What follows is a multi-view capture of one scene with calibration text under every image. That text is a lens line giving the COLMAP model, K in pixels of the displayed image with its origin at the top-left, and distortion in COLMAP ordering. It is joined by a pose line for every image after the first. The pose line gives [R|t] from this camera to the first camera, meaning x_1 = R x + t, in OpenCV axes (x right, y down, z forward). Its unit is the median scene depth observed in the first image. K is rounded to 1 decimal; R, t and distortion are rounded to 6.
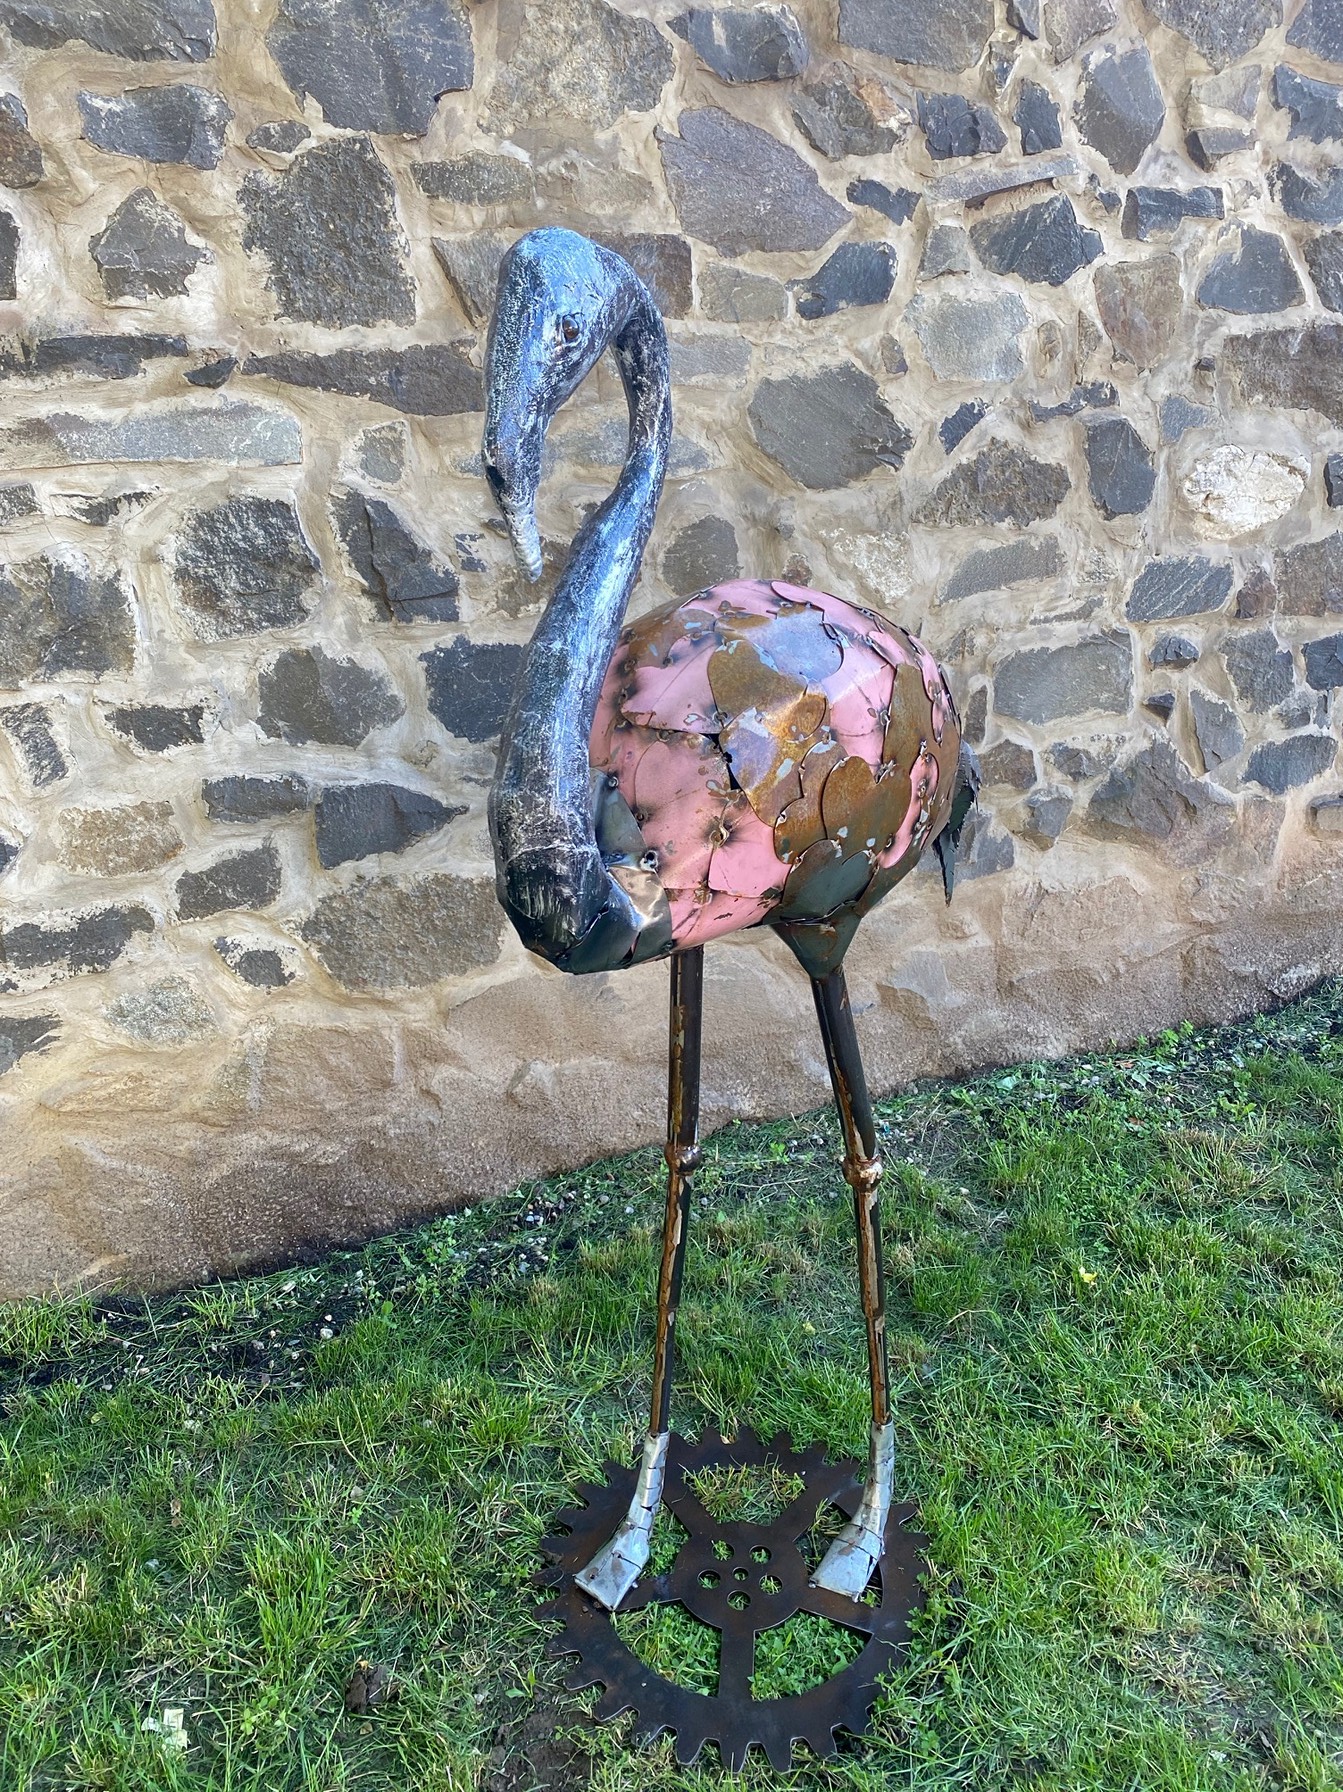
lens RADIAL K [[1334.5, 0, 671.5], [0, 1334.5, 896.0], [0, 0, 1]] dist [-0.009630, 0.007190]
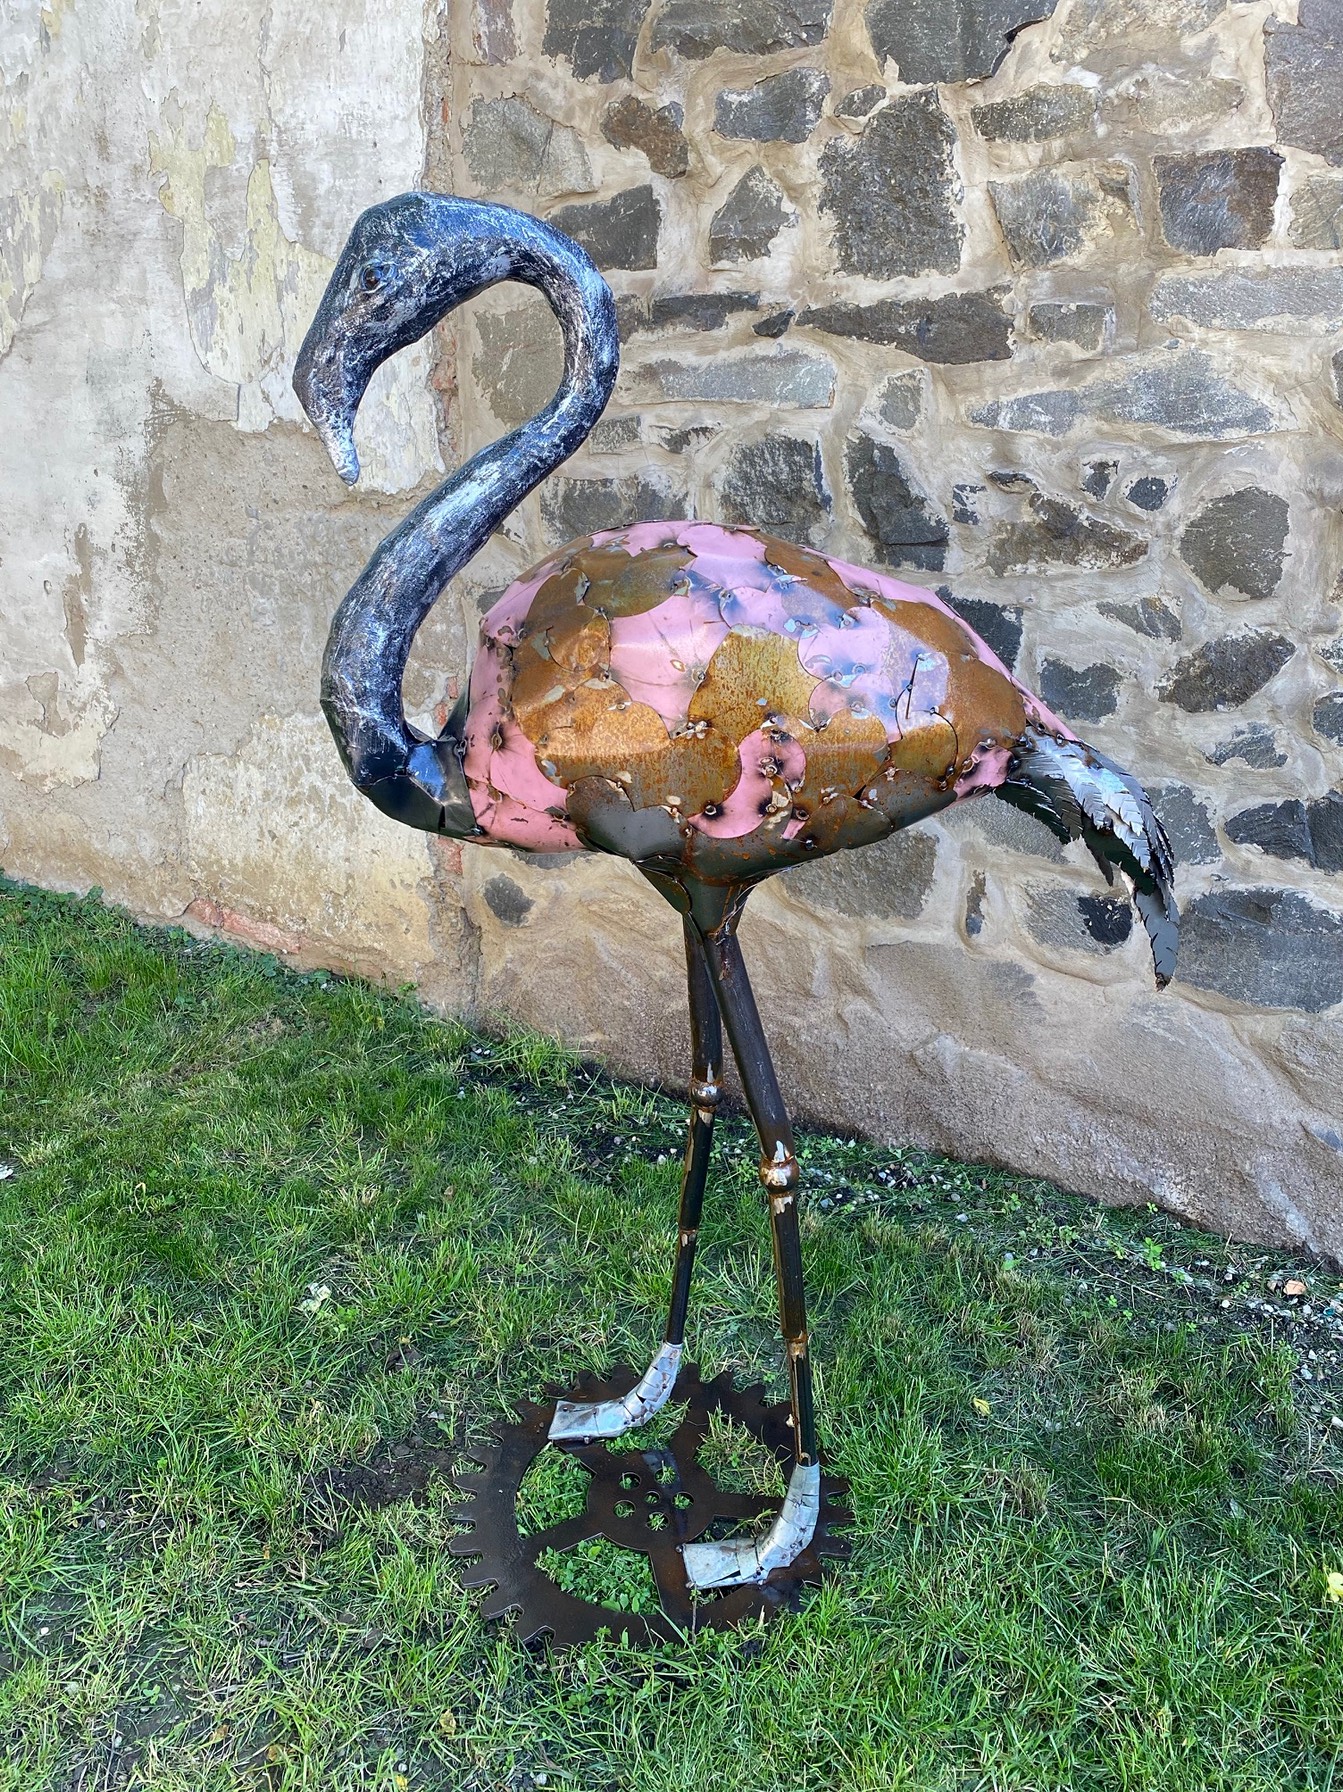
lens RADIAL K [[1351.0, 0, 670.0], [0, 1351.0, 903.4], [0, 0, 1]] dist [-0.014874, 0.011778]
pose [[0.579799, 0.303515, -0.756116, 0.609095], [-0.282723, 0.945309, 0.162664, -0.085229], [0.764134, 0.119459, 0.633900, 0.254284]]
